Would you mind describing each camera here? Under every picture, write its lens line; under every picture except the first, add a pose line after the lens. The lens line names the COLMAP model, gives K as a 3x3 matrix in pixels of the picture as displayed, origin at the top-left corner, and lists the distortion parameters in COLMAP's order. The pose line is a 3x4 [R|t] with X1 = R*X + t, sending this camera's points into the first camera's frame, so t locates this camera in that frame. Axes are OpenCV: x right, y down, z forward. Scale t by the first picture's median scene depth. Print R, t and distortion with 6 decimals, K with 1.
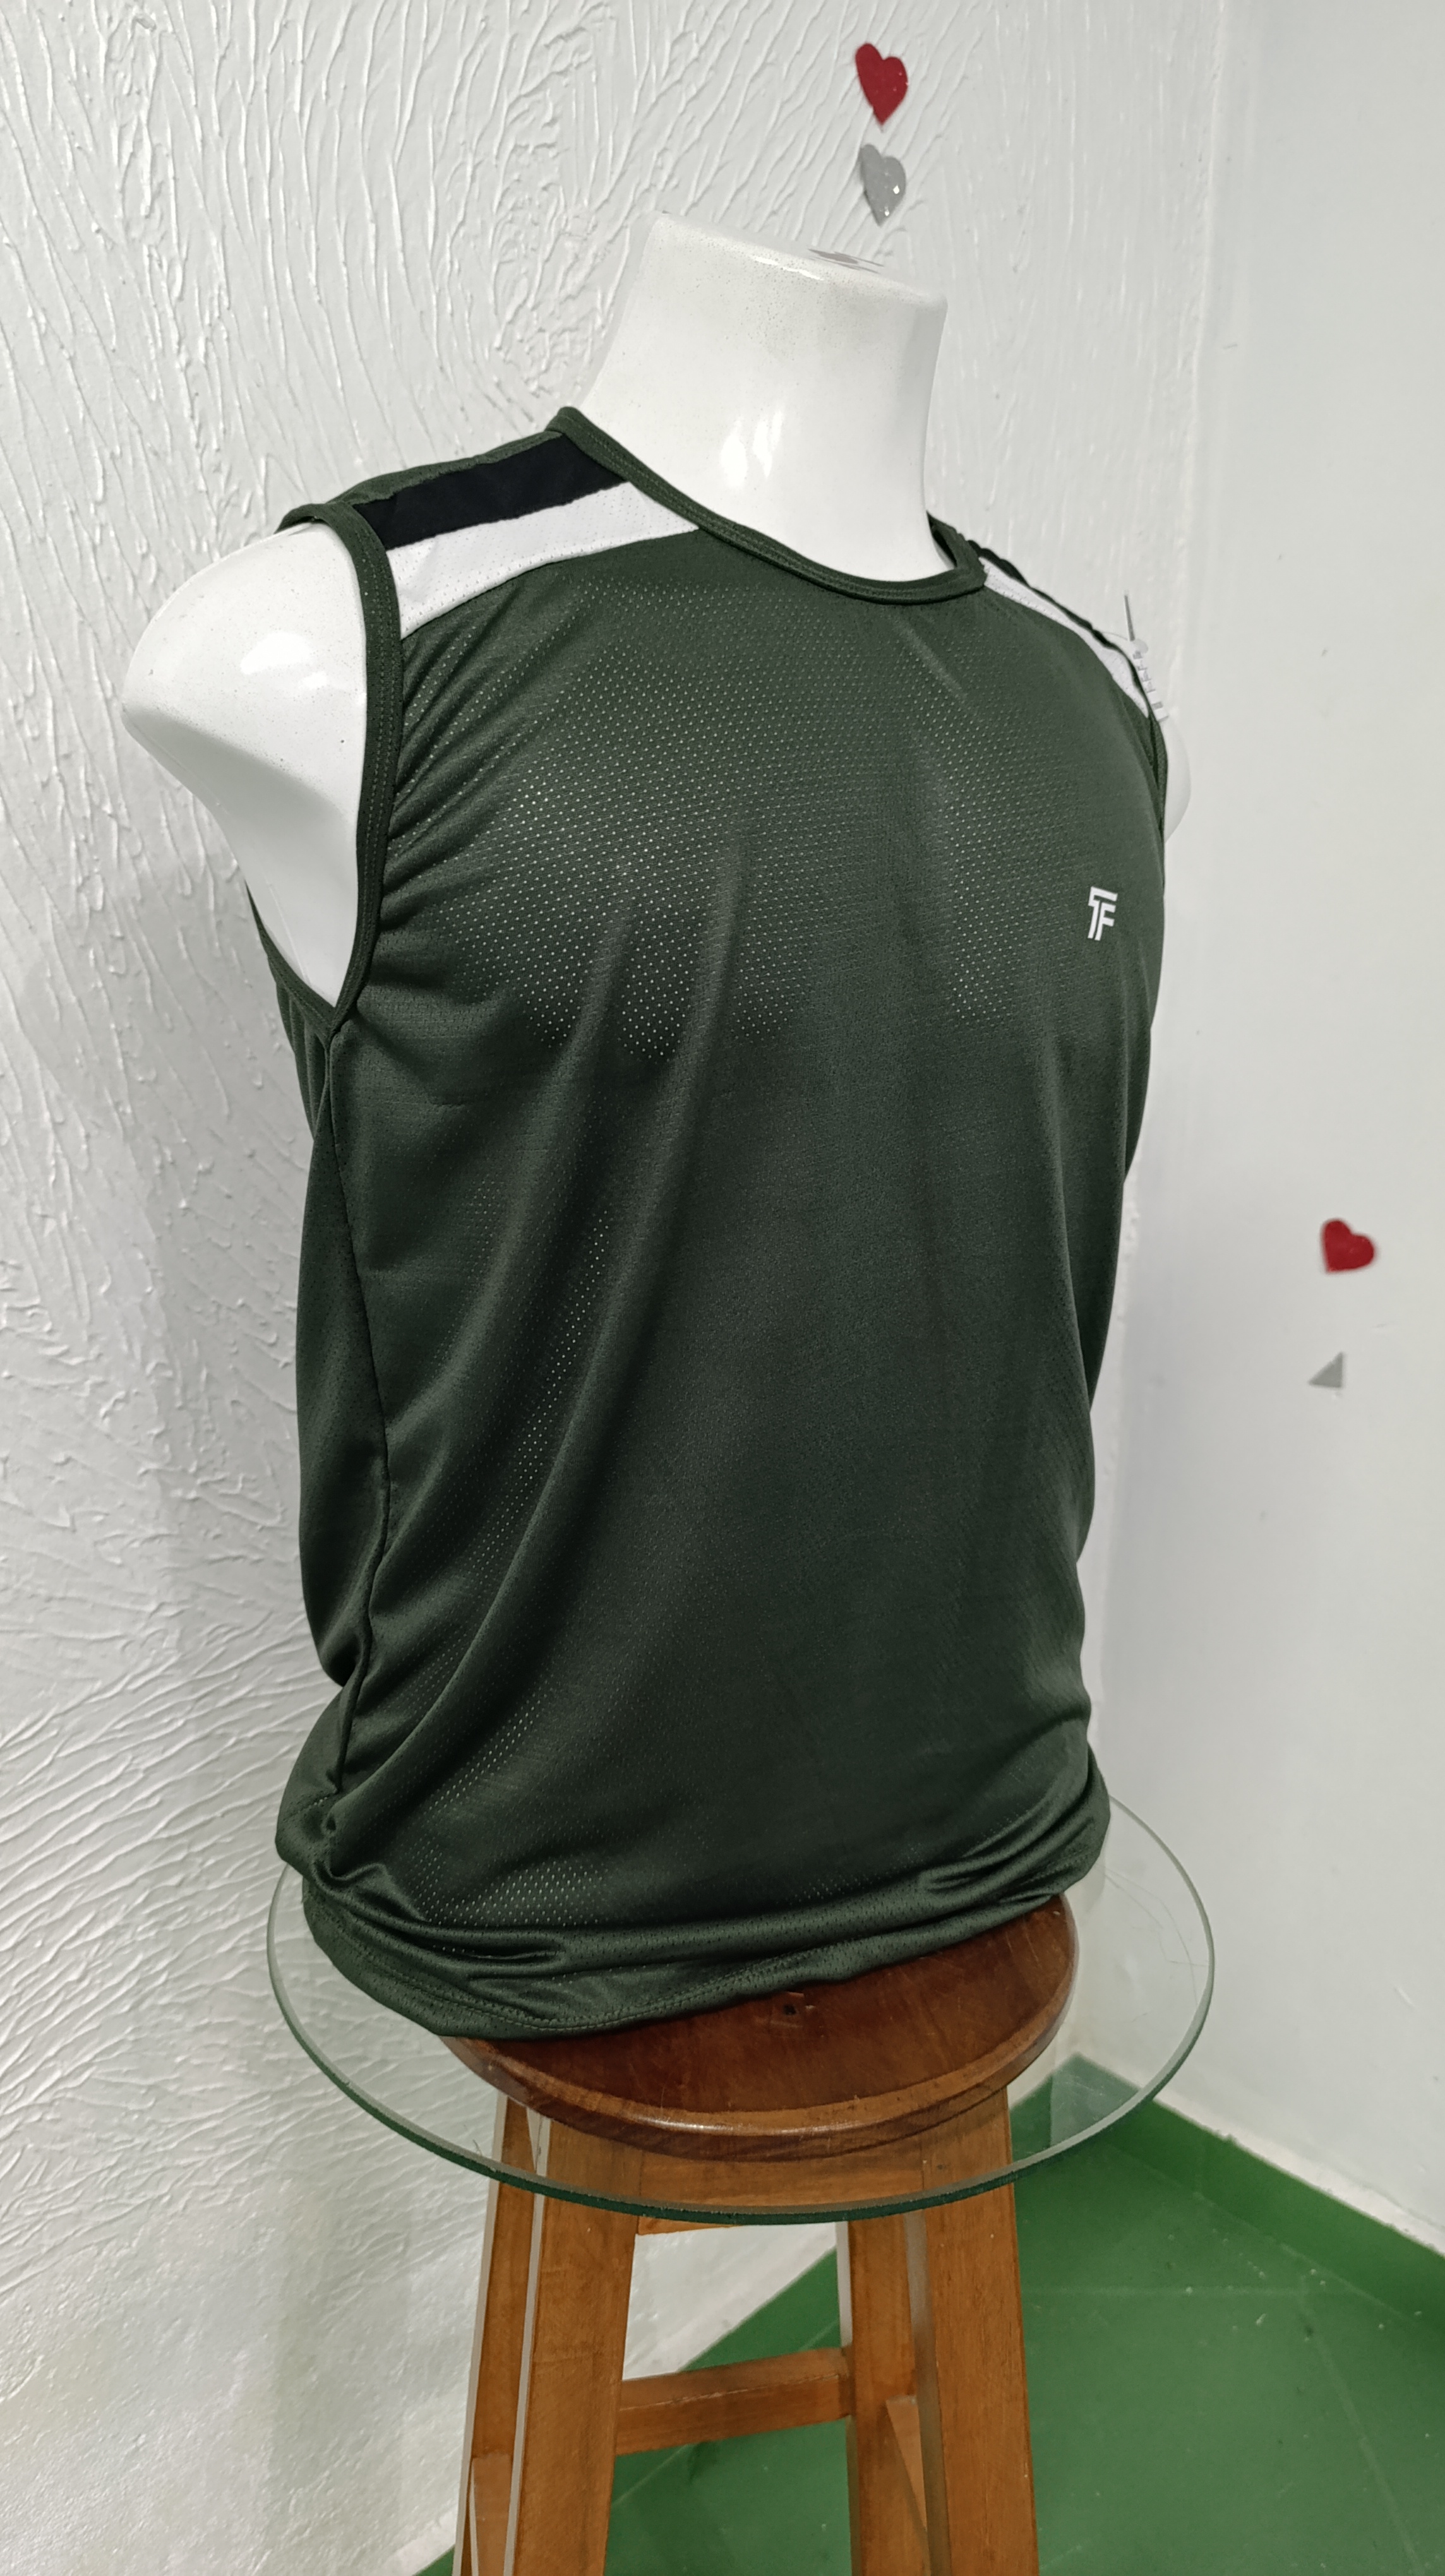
lens RADIAL K [[1800.6, 0, 708.6], [0, 1800.6, 1276.1], [0, 0, 1]] dist [0.008822, -0.033437]
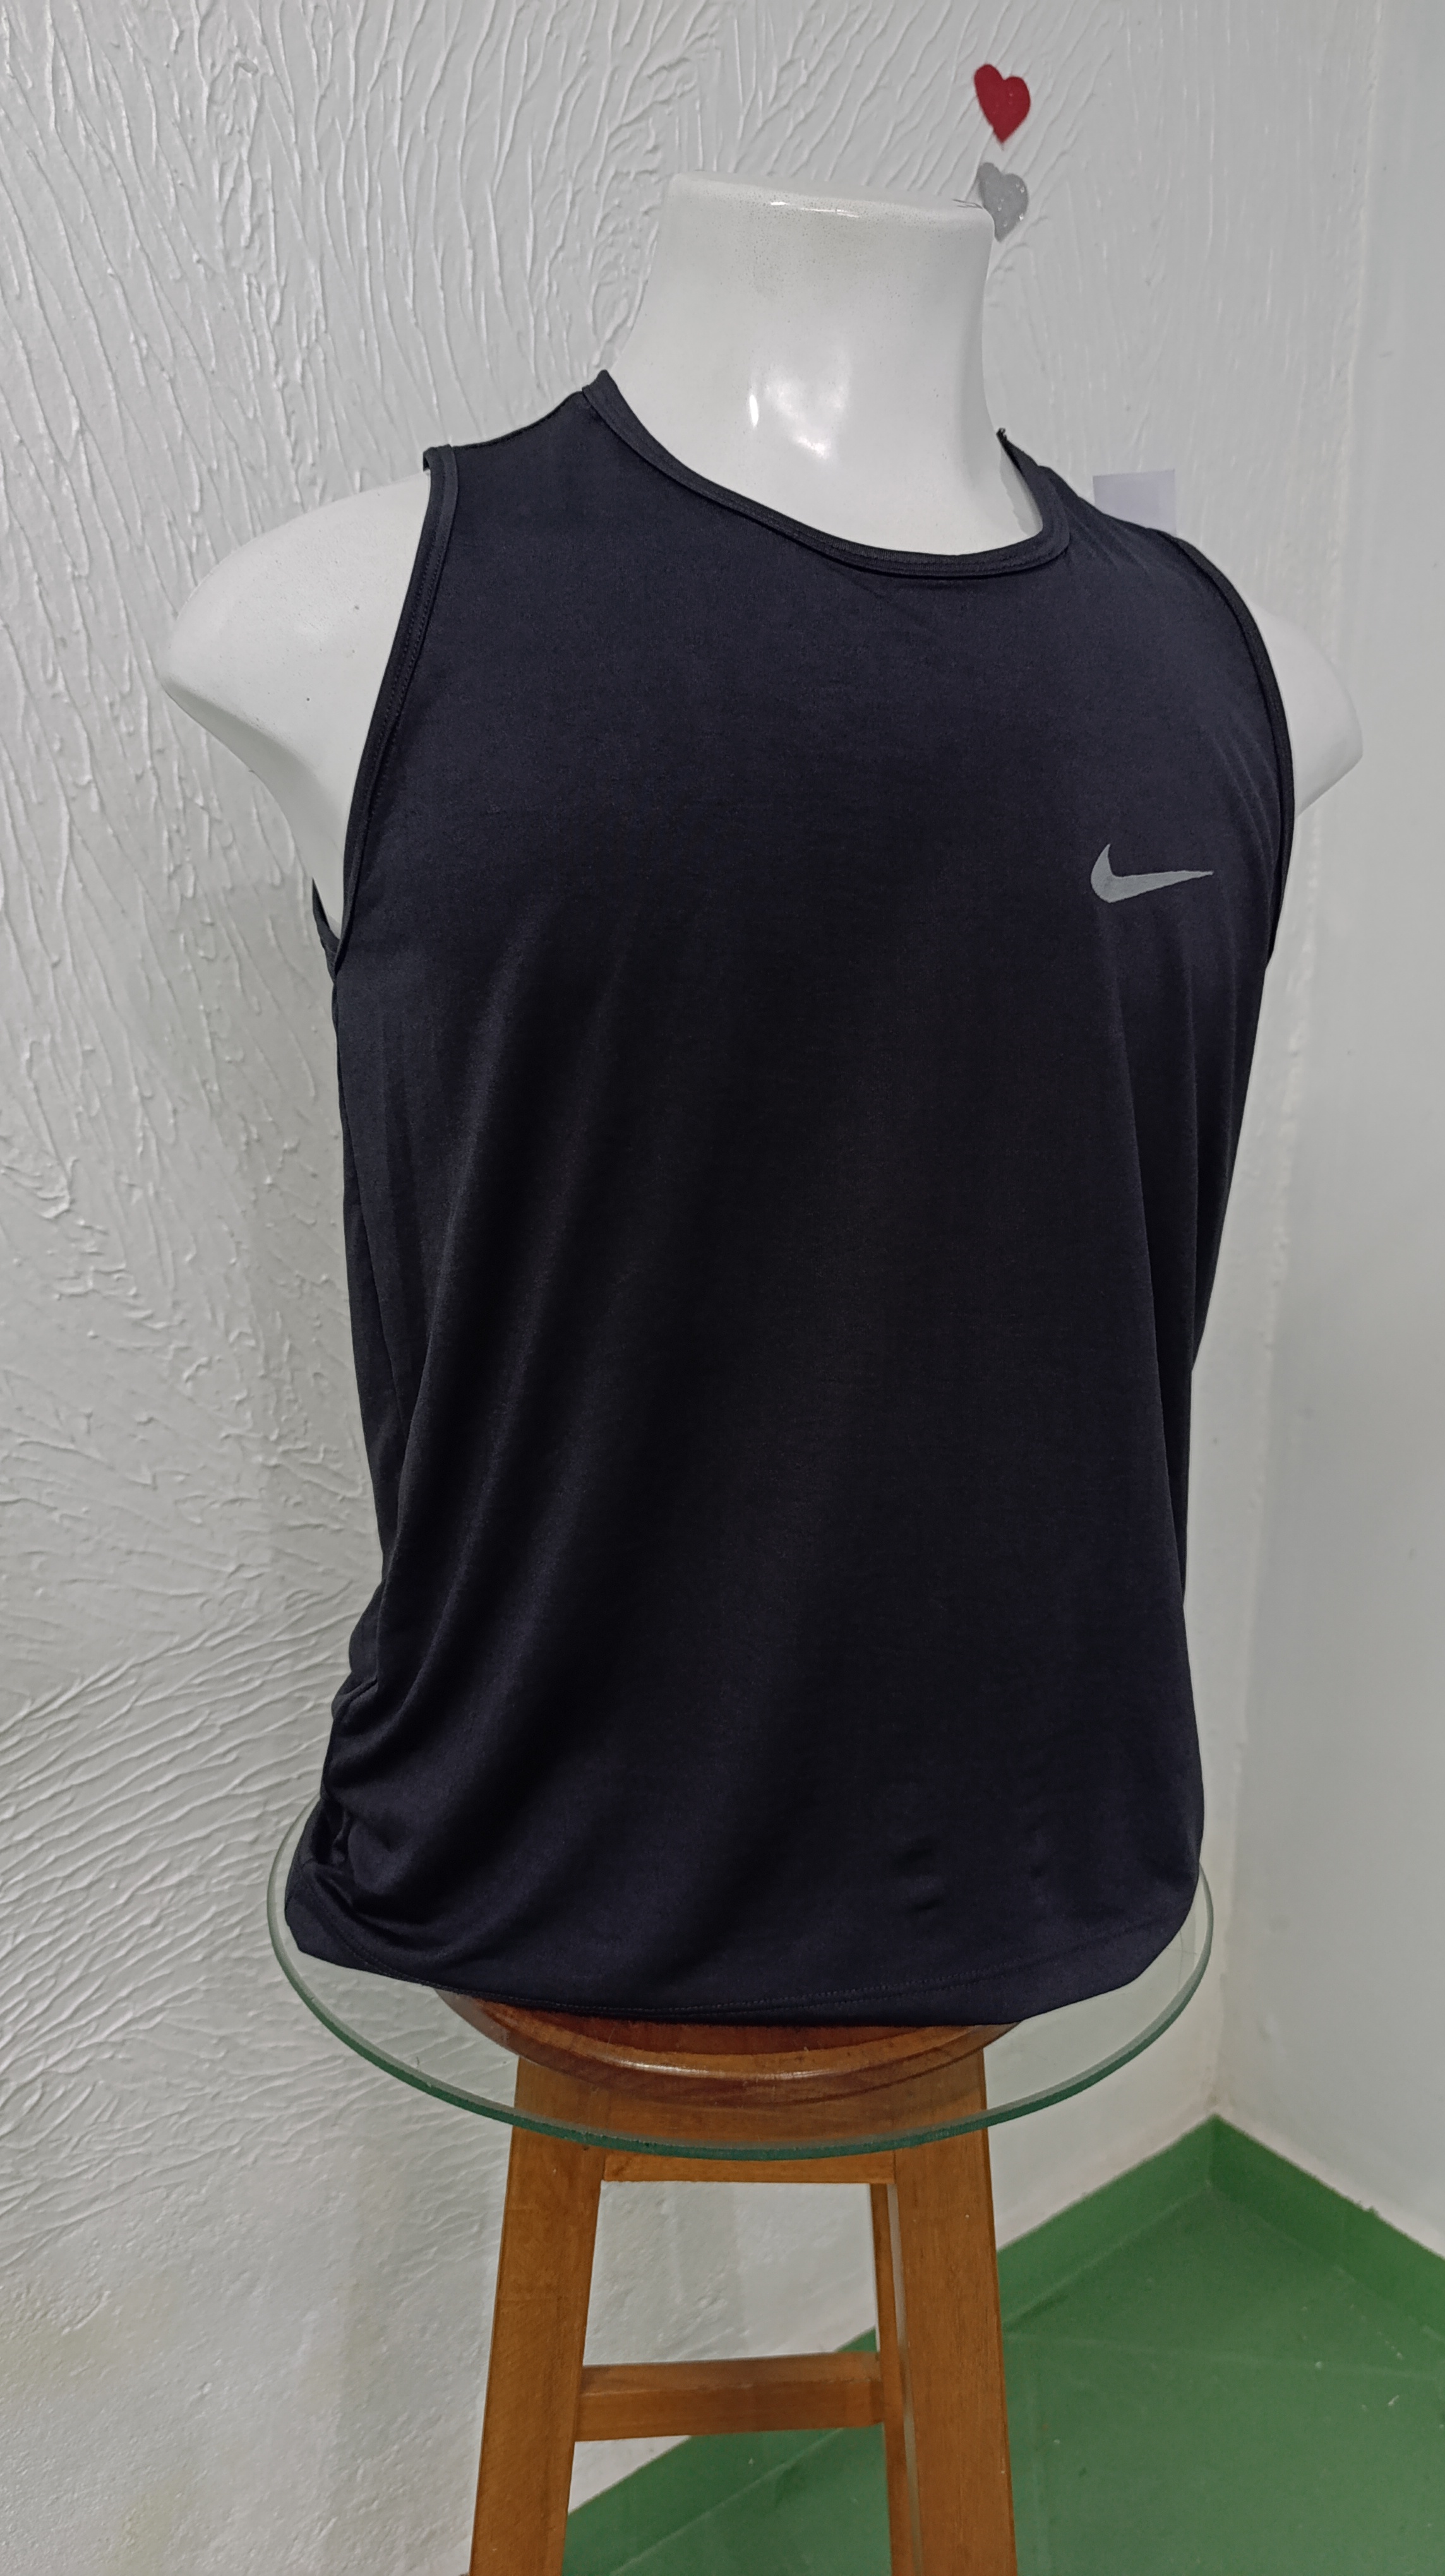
lens RADIAL K [[1800.6, 0, 733.4], [0, 1800.6, 1285.2], [0, 0, 1]] dist [0.008822, -0.033437]
pose [[0.992158, 0.022390, -0.122972, 0.104988], [-0.026009, 0.999272, -0.027905, 0.042425], [0.122257, 0.030885, 0.992018, -0.003406]]
